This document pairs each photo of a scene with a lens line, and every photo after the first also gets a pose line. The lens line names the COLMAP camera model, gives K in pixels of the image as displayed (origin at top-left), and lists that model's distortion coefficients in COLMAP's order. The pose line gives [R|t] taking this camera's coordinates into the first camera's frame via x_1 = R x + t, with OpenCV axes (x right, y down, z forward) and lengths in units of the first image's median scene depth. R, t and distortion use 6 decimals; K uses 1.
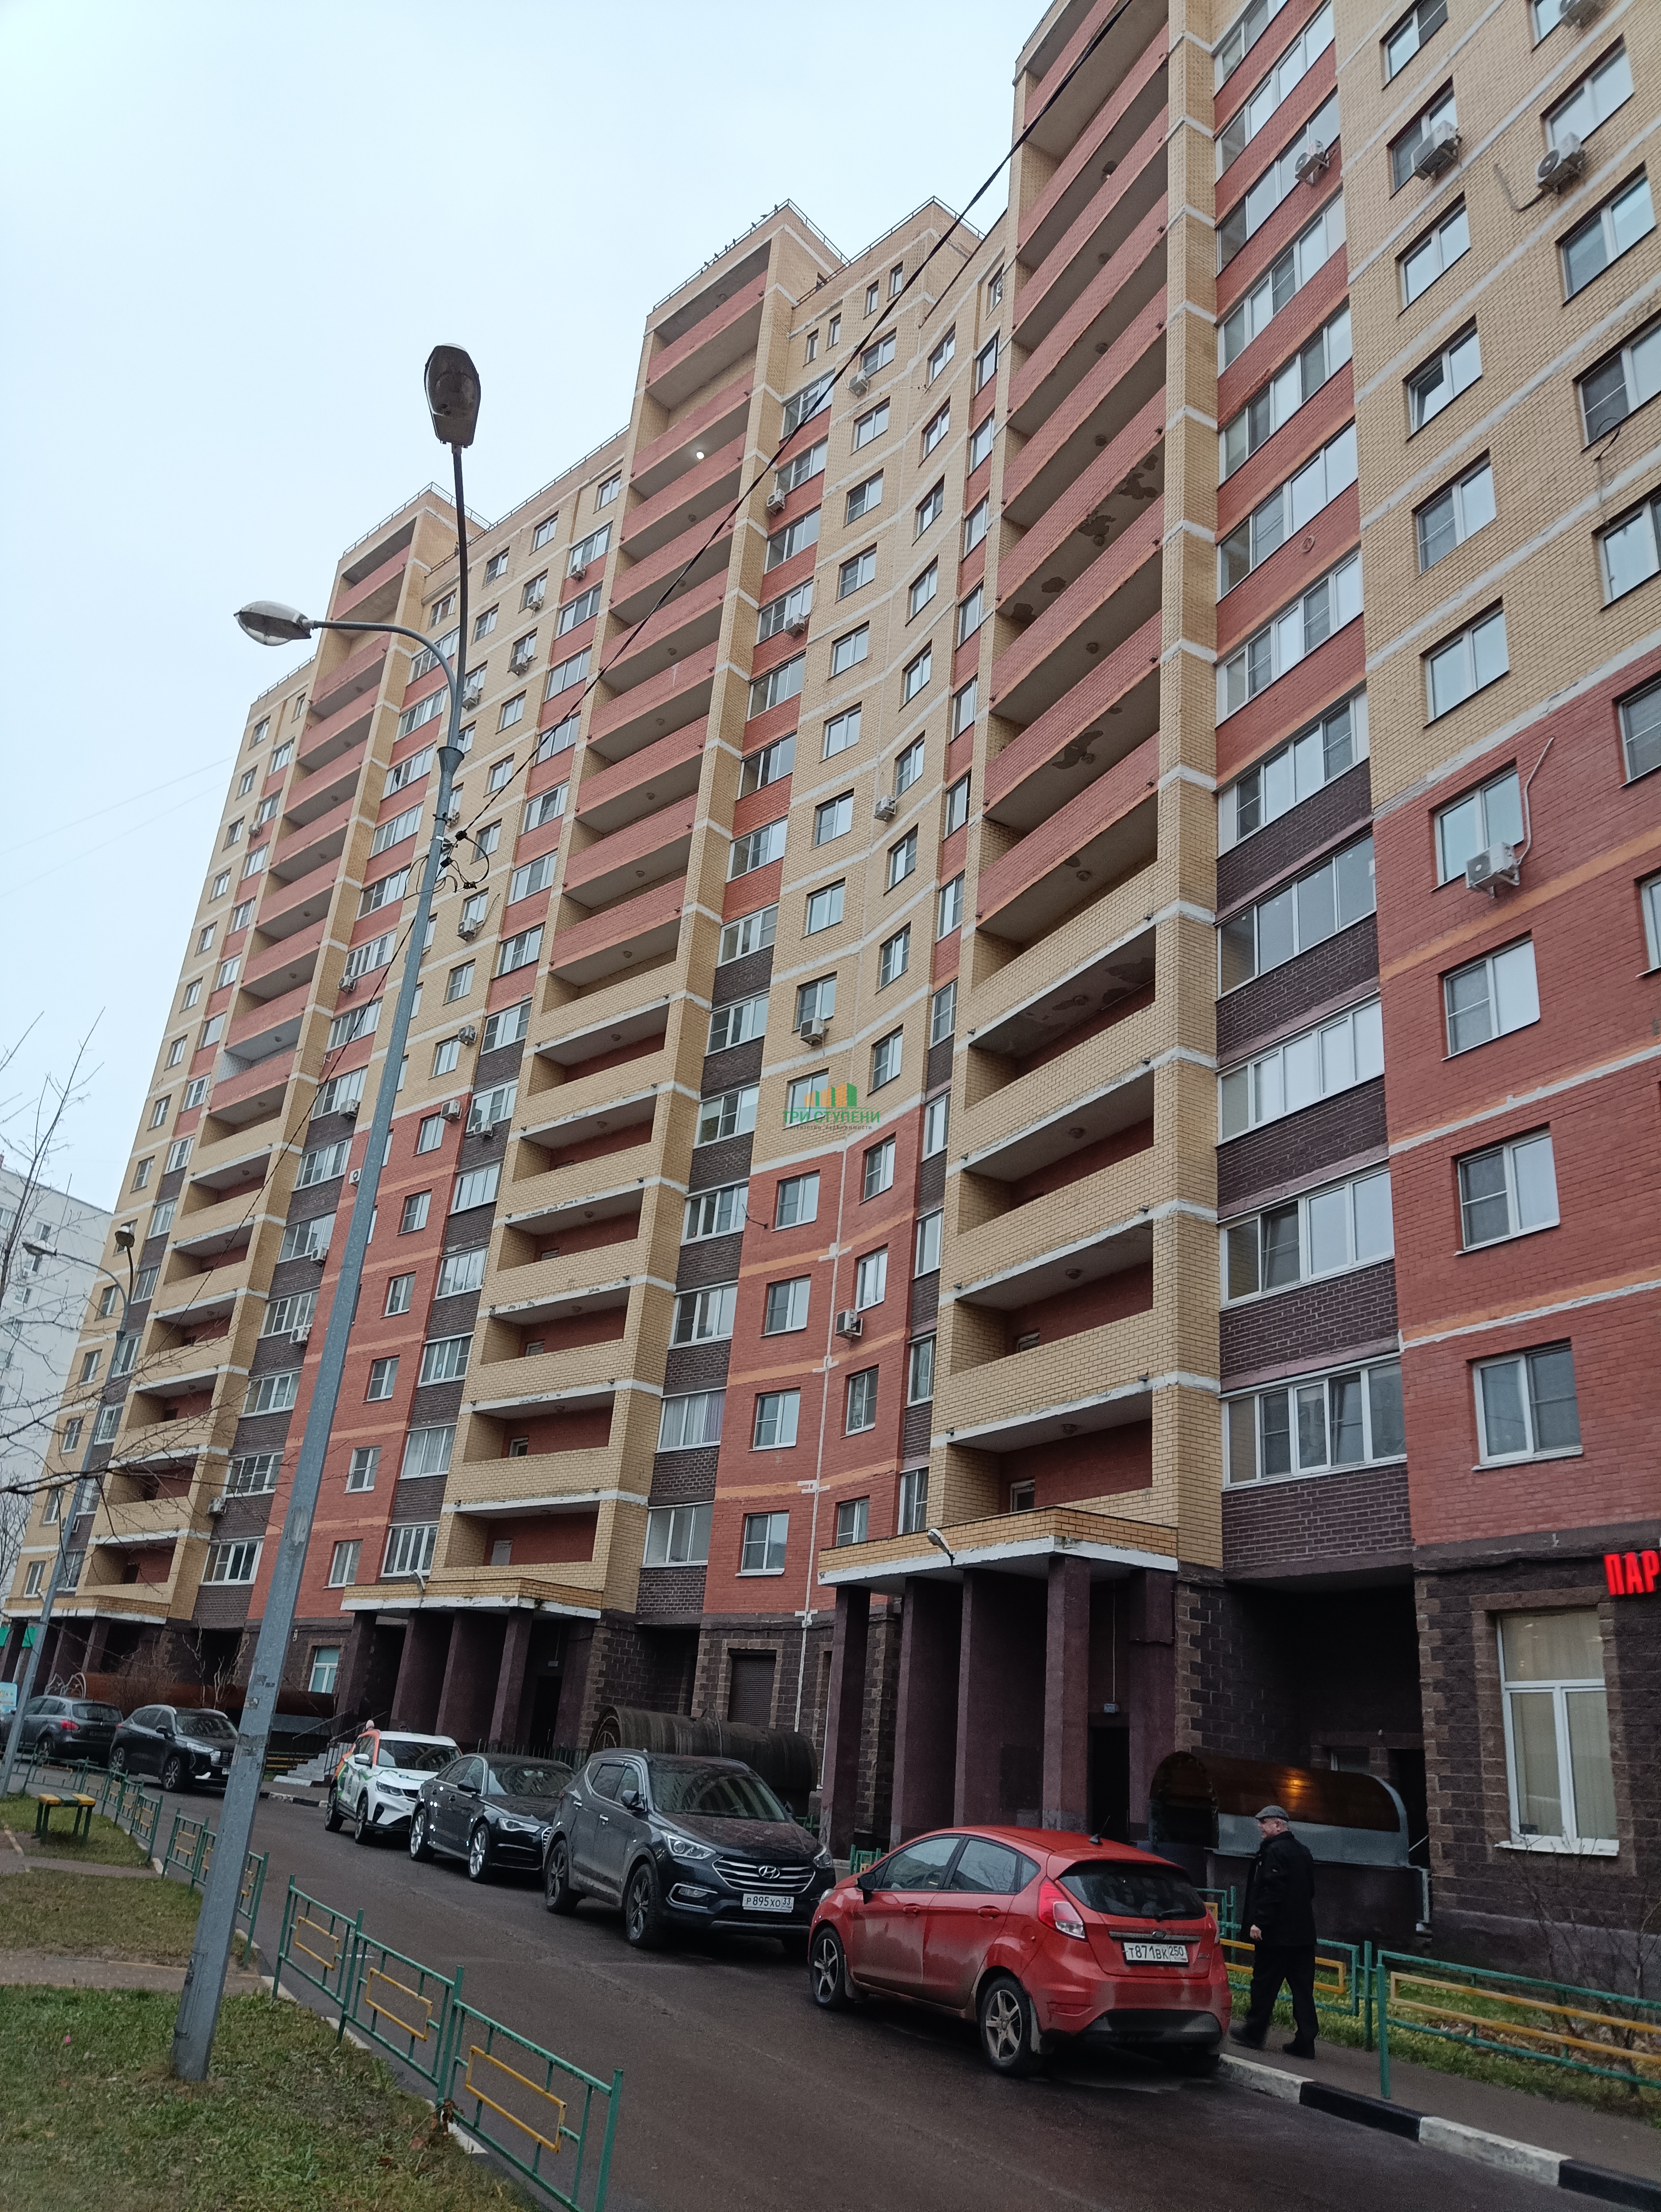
lens RADIAL K [[1610.9, 0, 830.5], [0, 1610.9, 1106.0], [0, 0, 1]] dist [0.109439, 0.002033]
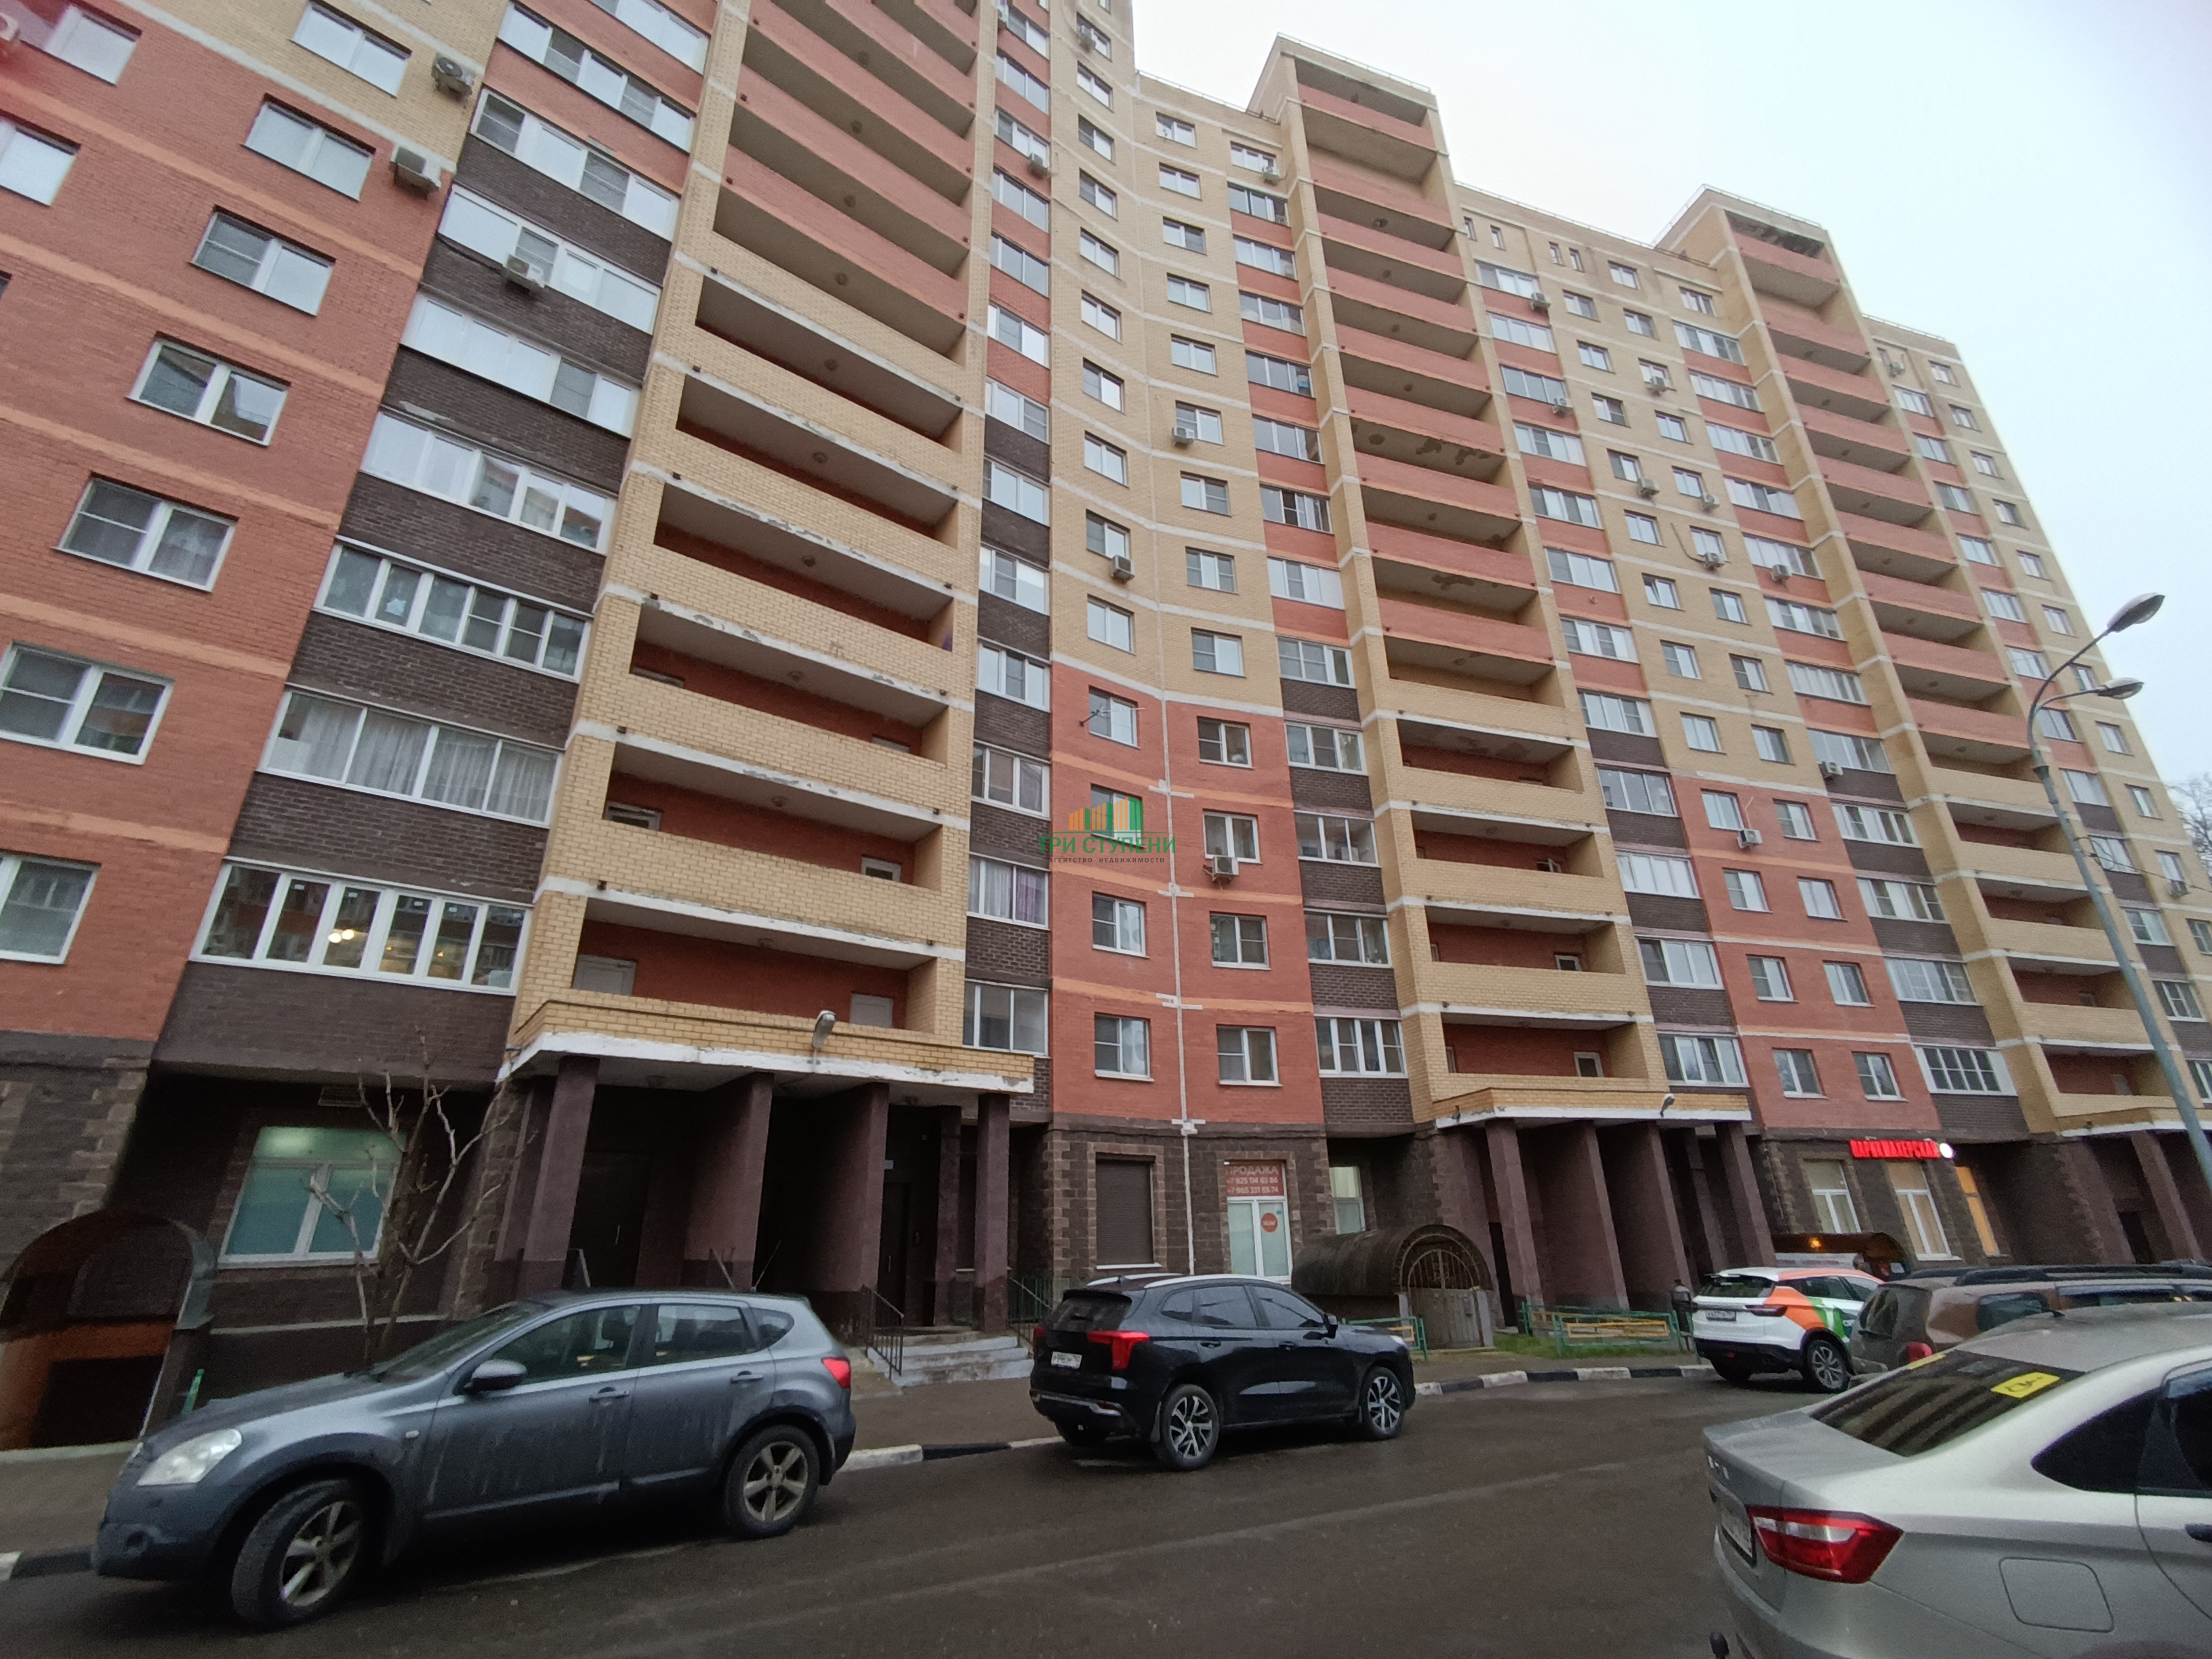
lens RADIAL K [[985.0, 0, 1106.0], [0, 985.0, 829.5], [0, 0, 1]] dist [-0.003410, -0.000250]
pose [[0.165086, 0.299773, 0.939618, -0.645820], [-0.350799, 0.908239, -0.228128, 0.294251], [-0.921785, -0.291956, 0.255097, 0.913650]]
